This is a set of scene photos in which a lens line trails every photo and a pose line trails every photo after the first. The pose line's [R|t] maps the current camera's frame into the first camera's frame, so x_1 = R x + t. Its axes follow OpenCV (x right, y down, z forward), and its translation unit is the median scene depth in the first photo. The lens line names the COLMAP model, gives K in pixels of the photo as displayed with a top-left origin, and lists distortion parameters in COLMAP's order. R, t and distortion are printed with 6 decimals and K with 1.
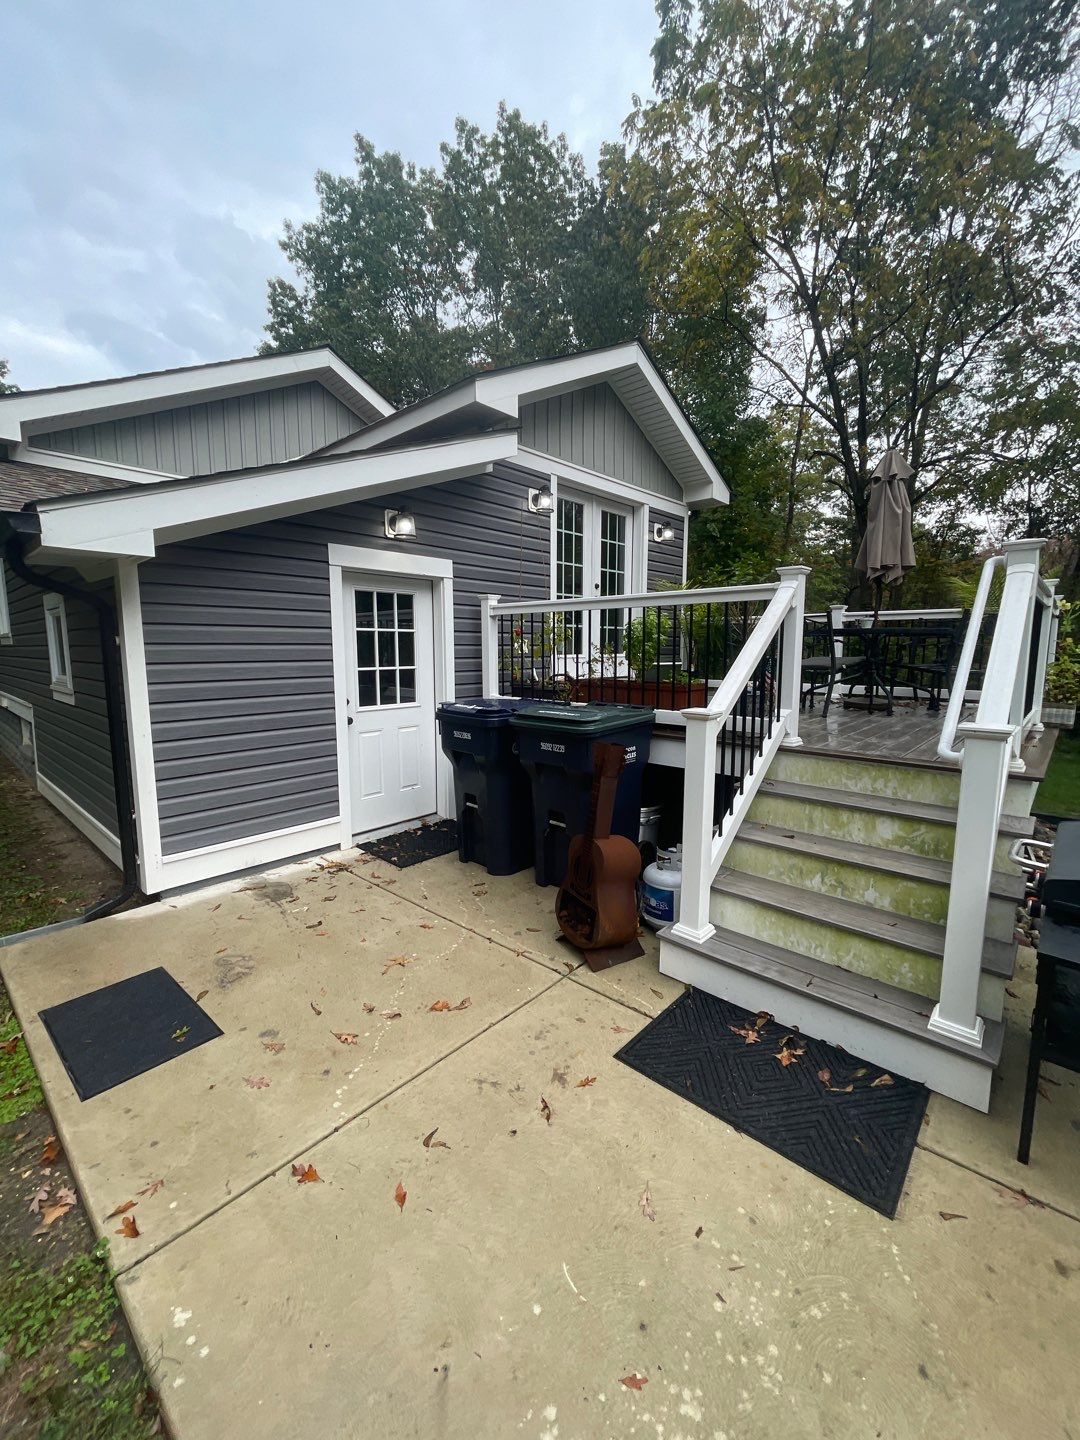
lens RADIAL K [[572.9, 0, 540.0], [0, 572.9, 720.0], [0, 0, 1]] dist [0.003568, 0.000661]
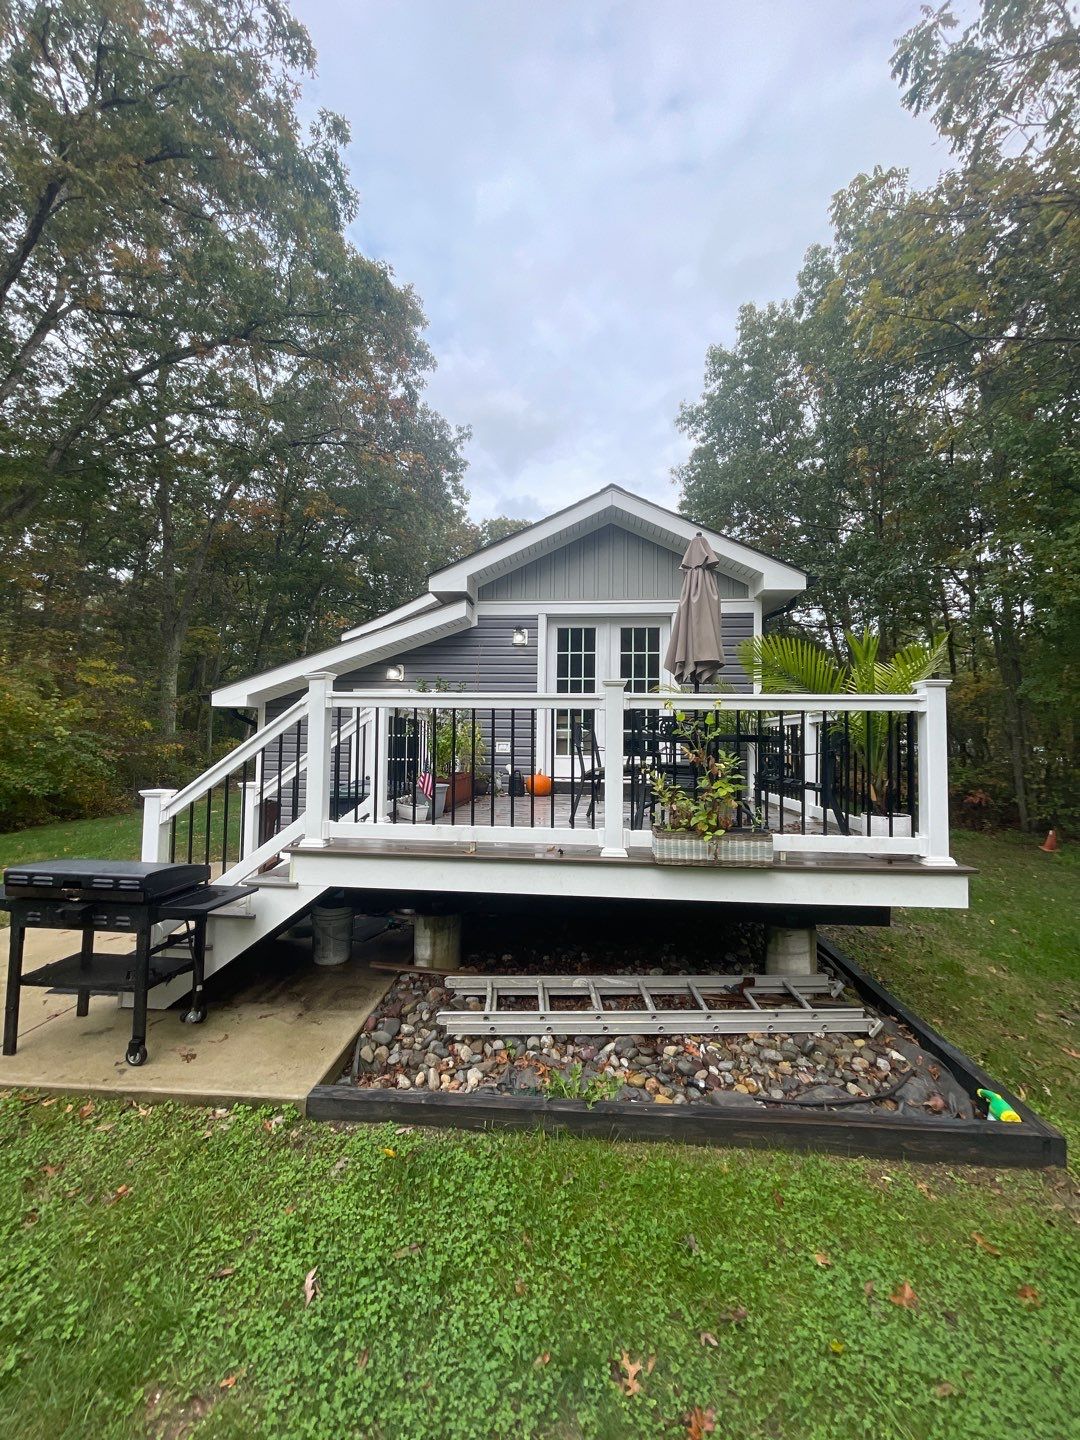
lens RADIAL K [[572.9, 0, 540.0], [0, 572.9, 720.0], [0, 0, 1]] dist [0.003568, 0.000661]
pose [[0.610170, -0.033676, -0.791554, 0.882870], [-0.121996, 0.983187, -0.135869, -0.026094], [0.782821, 0.179470, 0.595803, 0.257175]]
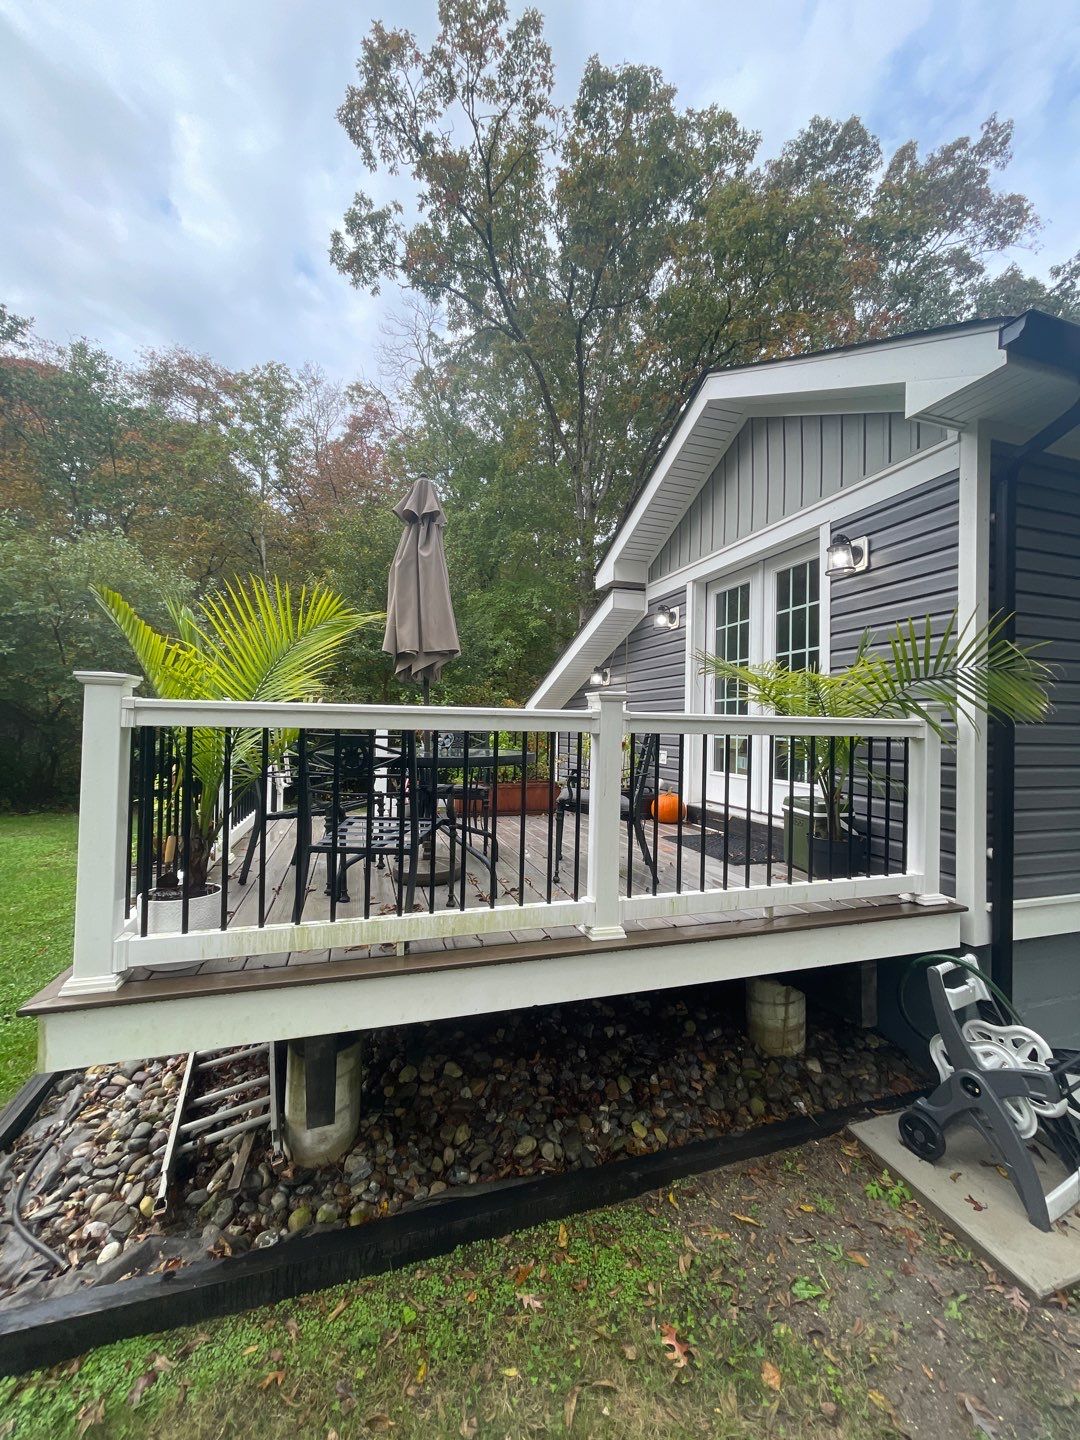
lens RADIAL K [[572.9, 0, 540.0], [0, 572.9, 720.0], [0, 0, 1]] dist [0.003568, 0.000661]
pose [[-0.491623, -0.013330, -0.870706, 0.845828], [-0.125493, 0.990530, 0.055692, -0.198291], [0.861718, 0.136647, -0.488640, 1.126086]]
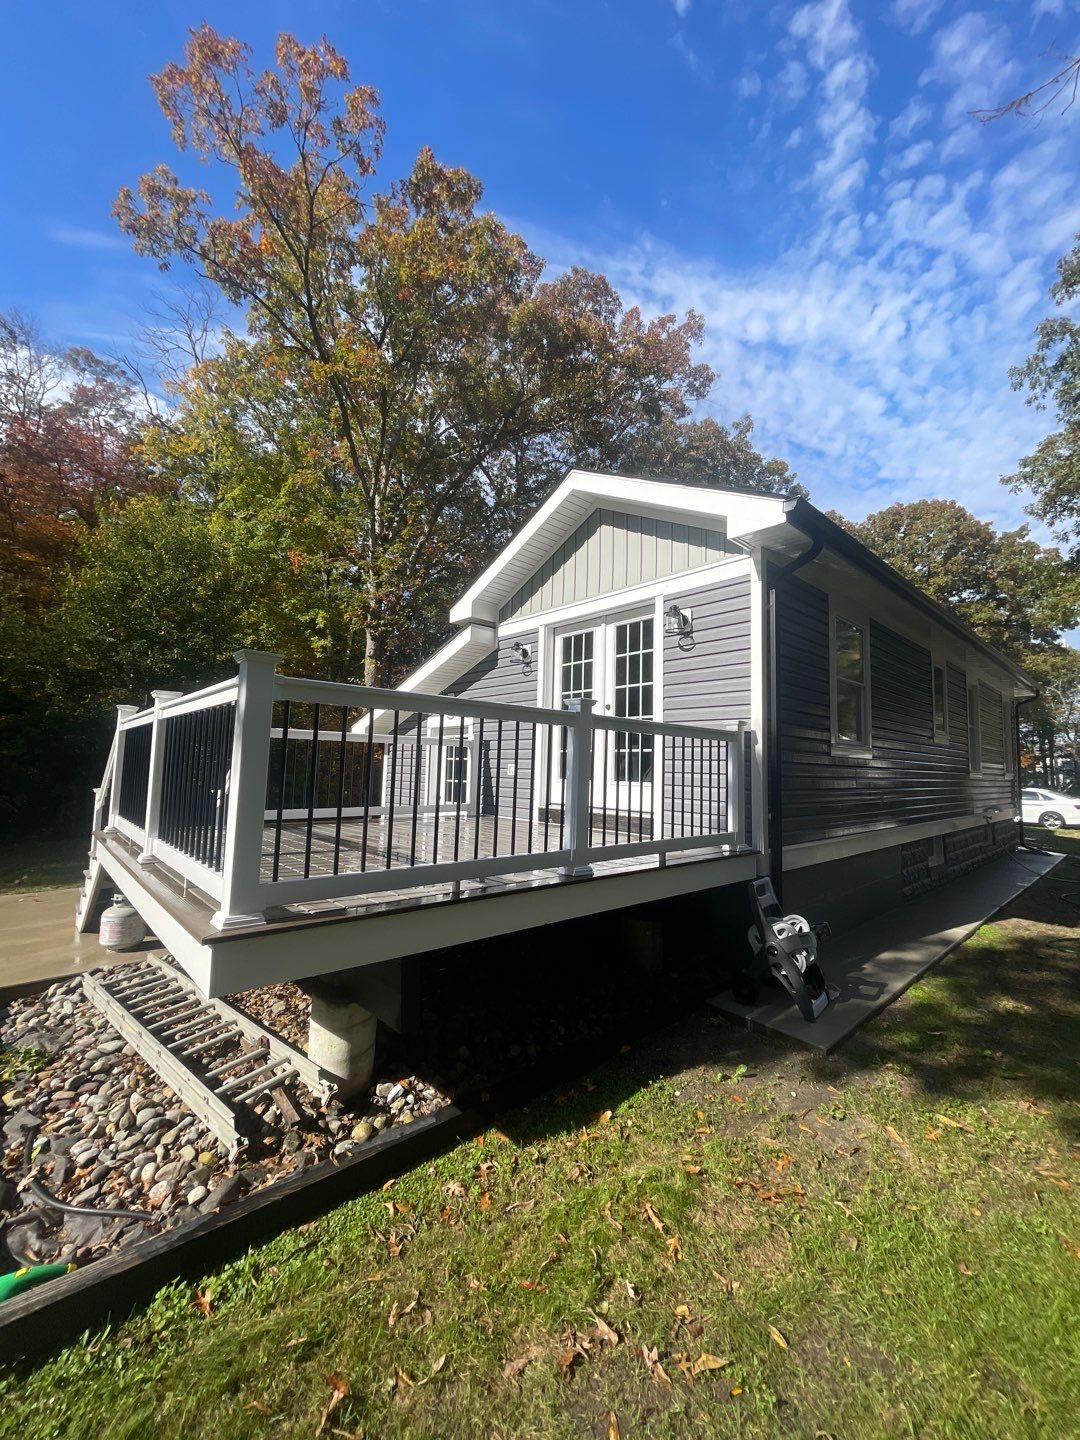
lens RADIAL K [[572.9, 0, 540.0], [0, 572.9, 720.0], [0, 0, 1]] dist [0.003568, 0.000661]
pose [[-0.091879, -0.080930, -0.992476, 1.011769], [-0.150445, 0.986379, -0.066505, -0.144608], [0.984340, 0.143203, -0.102803, 1.005647]]
